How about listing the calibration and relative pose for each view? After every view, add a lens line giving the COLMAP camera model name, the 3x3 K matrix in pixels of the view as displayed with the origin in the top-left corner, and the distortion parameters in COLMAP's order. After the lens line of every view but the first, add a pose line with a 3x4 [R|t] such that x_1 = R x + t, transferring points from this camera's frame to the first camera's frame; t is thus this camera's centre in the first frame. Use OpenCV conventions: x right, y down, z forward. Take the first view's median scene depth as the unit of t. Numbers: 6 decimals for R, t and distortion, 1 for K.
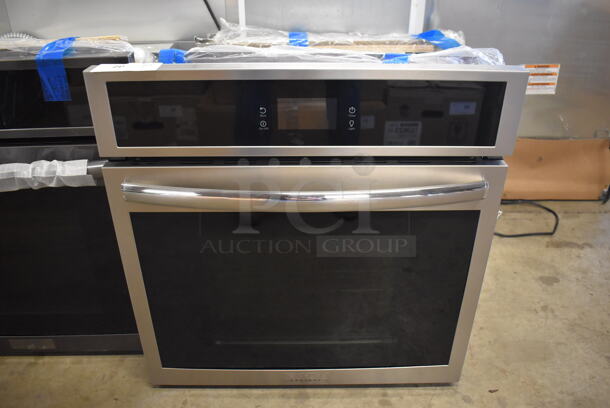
lens RADIAL K [[484.5, 0, 302.8], [0, 484.5, 200.8], [0, 0, 1]] dist [-0.079963, 0.003740]
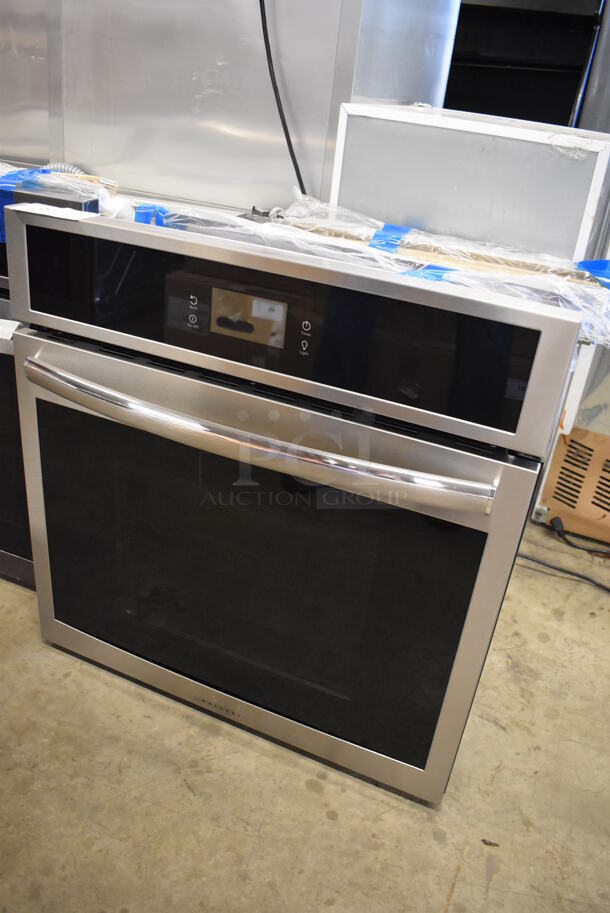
lens RADIAL K [[725.1, 0, 305.5], [0, 725.1, 459.1], [0, 0, 1]] dist [-0.079963, 0.003740]
pose [[0.910581, 0.270469, -0.312553, 0.343406], [-0.281589, 0.959484, 0.009923, -0.012192], [0.302573, 0.078976, 0.949849, 0.032701]]
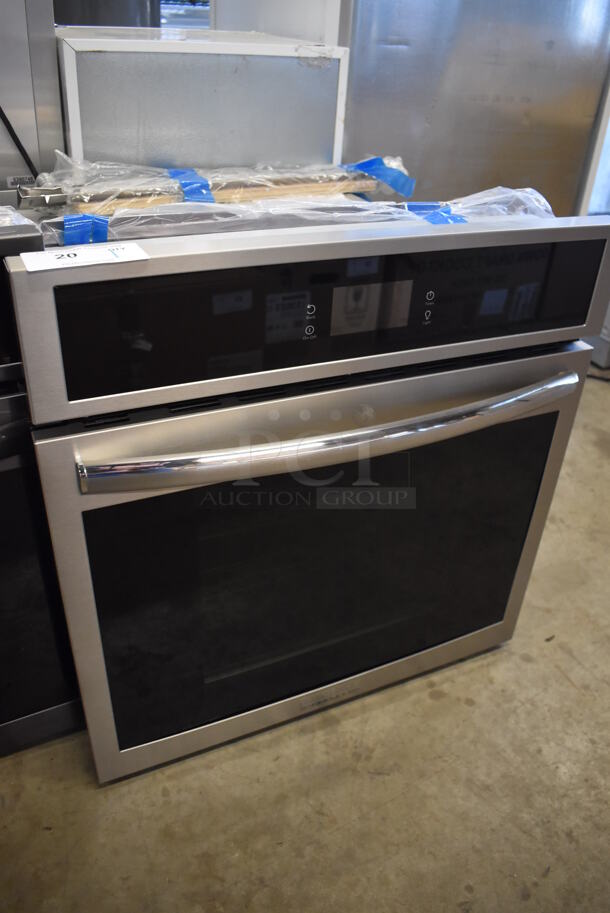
lens RADIAL K [[725.1, 0, 306.0], [0, 725.1, 462.7], [0, 0, 1]] dist [-0.079963, 0.003740]
pose [[0.908076, -0.185128, 0.375667, -0.349107], [0.155333, 0.981897, 0.108400, -0.068397], [-0.388934, -0.040082, 0.920393, 0.094213]]
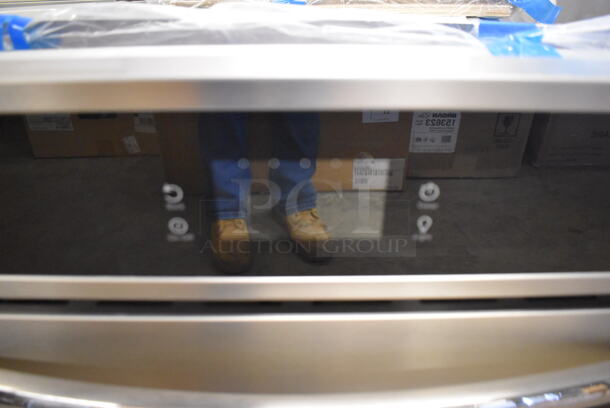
lens RADIAL K [[484.5, 0, 305.4], [0, 484.5, 202.0], [0, 0, 1]] dist [-0.079963, 0.003740]
pose [[0.999990, -0.002508, 0.003655, 0.008279], [0.002221, 0.997068, 0.076491, -0.151097], [-0.003836, -0.076482, 0.997064, 0.475985]]
